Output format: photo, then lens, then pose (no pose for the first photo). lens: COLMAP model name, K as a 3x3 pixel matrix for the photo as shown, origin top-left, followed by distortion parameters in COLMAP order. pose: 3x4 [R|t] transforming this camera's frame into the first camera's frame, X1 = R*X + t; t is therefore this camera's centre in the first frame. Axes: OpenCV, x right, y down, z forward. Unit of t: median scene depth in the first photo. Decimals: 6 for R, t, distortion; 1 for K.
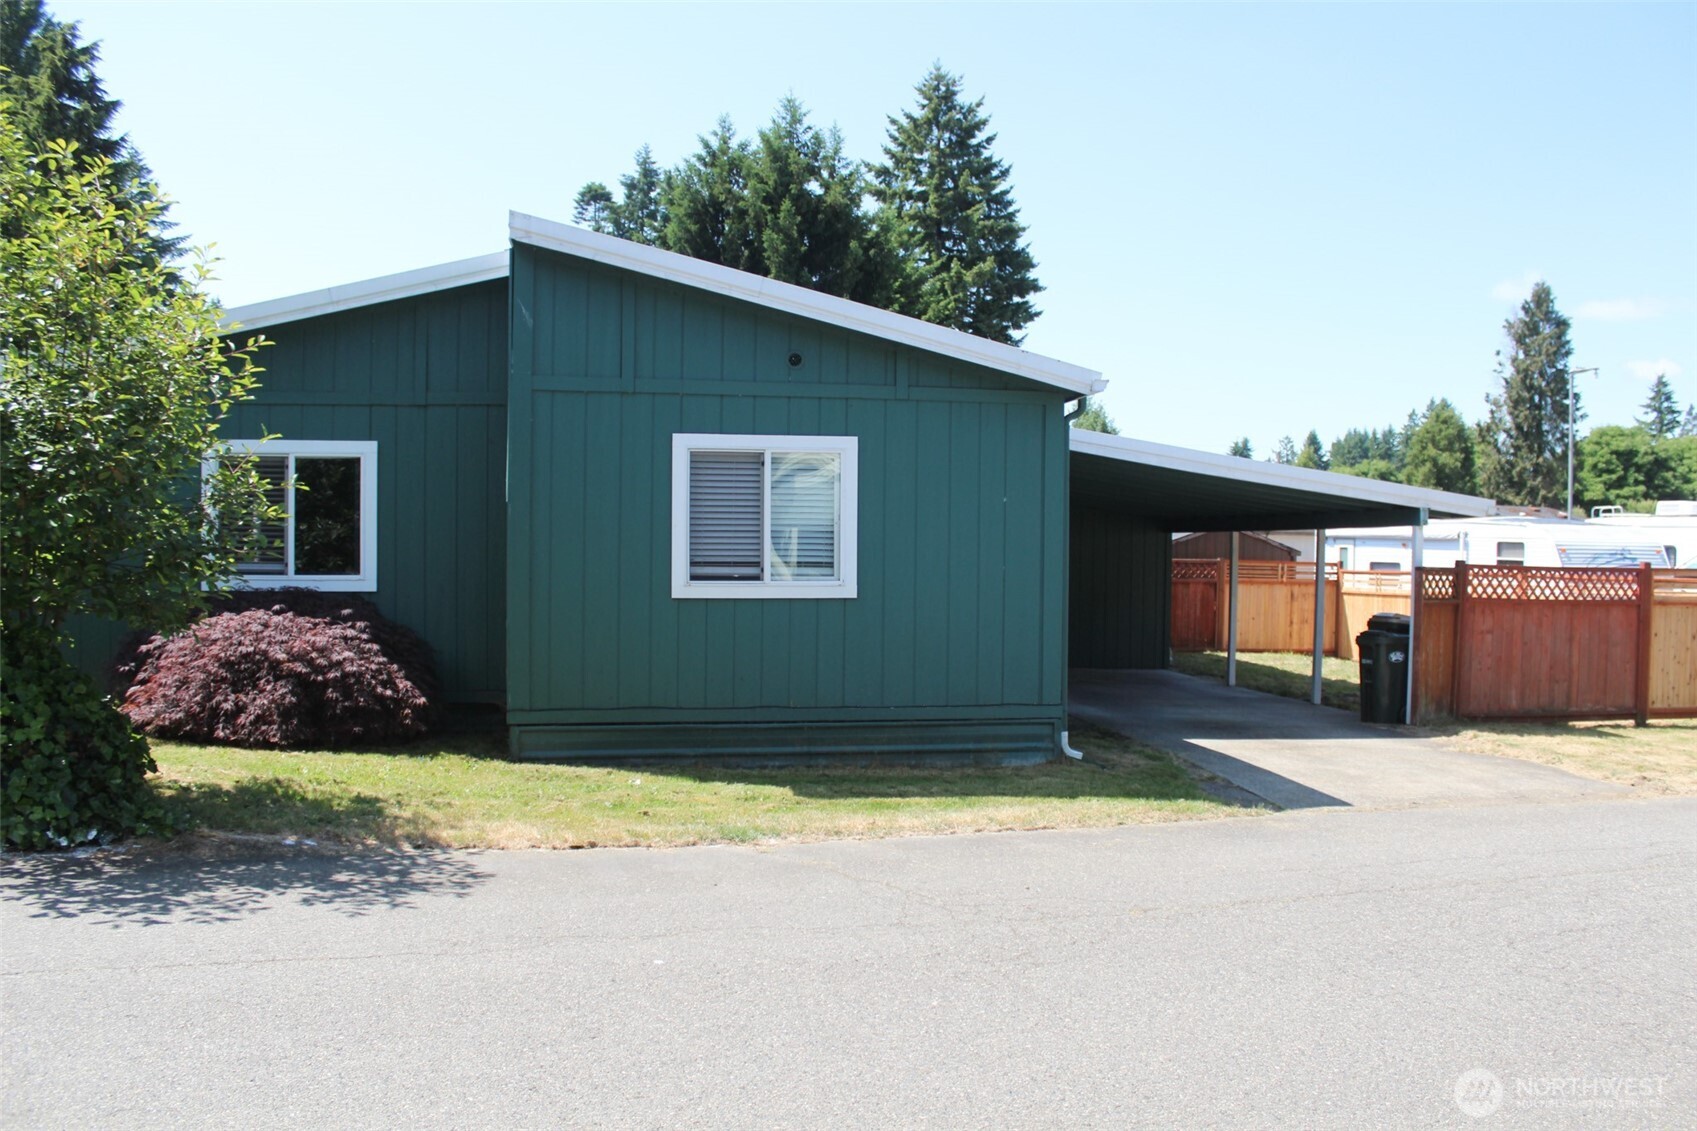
lens RADIAL K [[1423.6, 0, 856.3], [0, 1423.6, 565.0], [0, 0, 1]] dist [-0.130667, 0.080603]
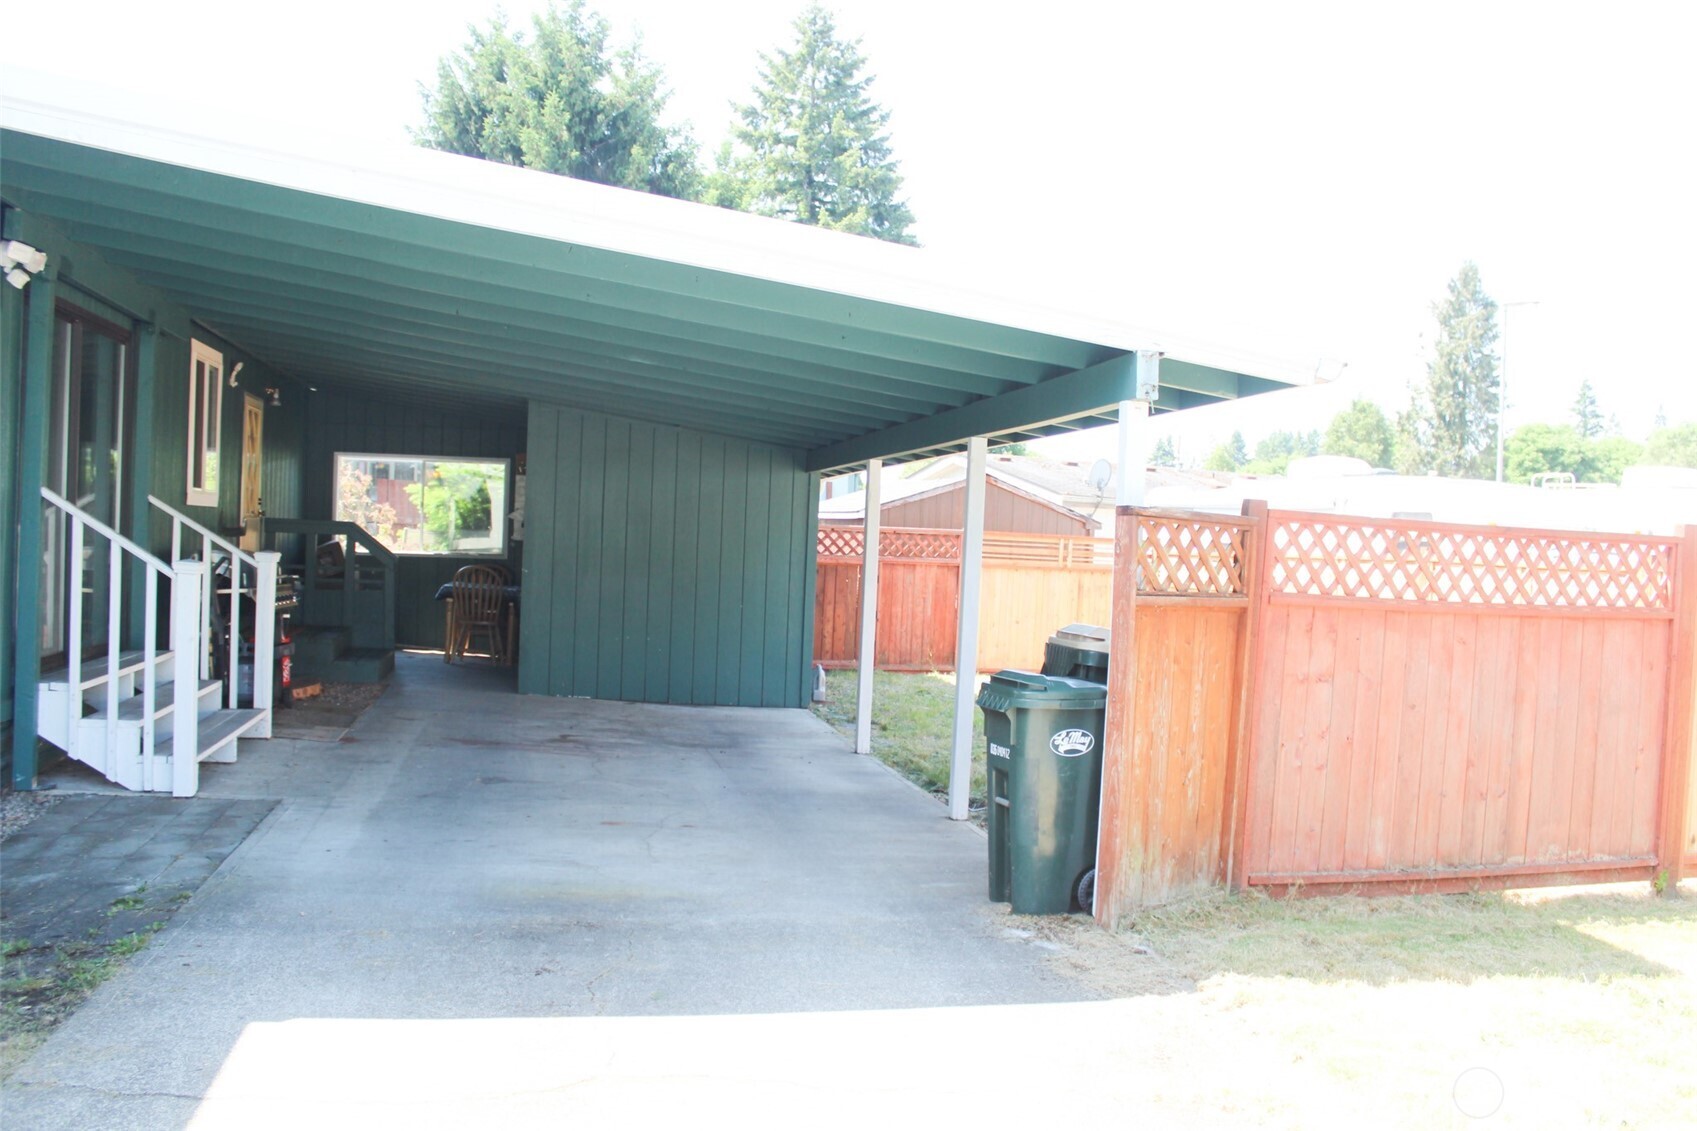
lens RADIAL K [[1423.6, 0, 860.7], [0, 1423.6, 571.7], [0, 0, 1]] dist [-0.130667, 0.080603]
pose [[0.998386, 0.022449, 0.052172, 0.051344], [-0.023051, 0.999674, 0.010967, 0.002652], [-0.051909, -0.012151, 0.998578, 0.102729]]
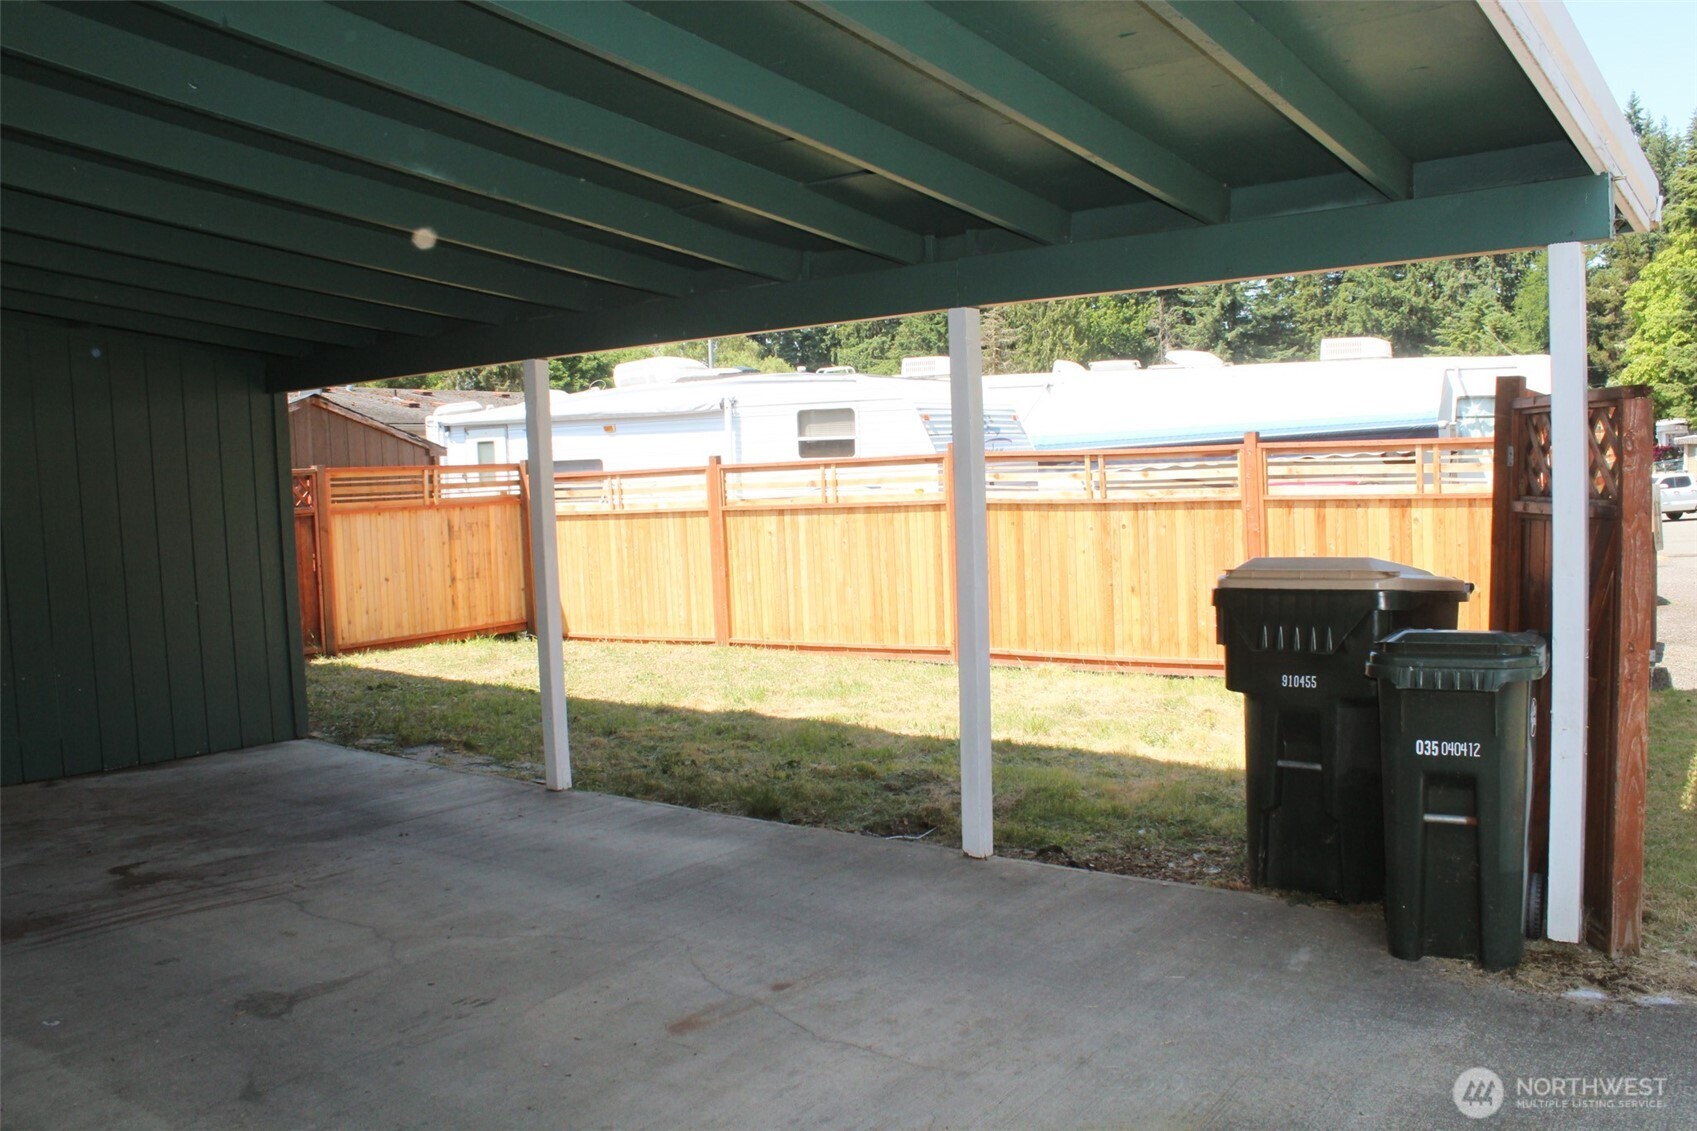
lens RADIAL K [[1423.6, 0, 877.8], [0, 1423.6, 578.4], [0, 0, 1]] dist [-0.130667, 0.080603]
pose [[0.725735, -0.102445, 0.680304, 0.018333], [0.059138, 0.994480, 0.086669, 0.001093], [-0.685428, -0.022667, 0.727787, 0.147808]]
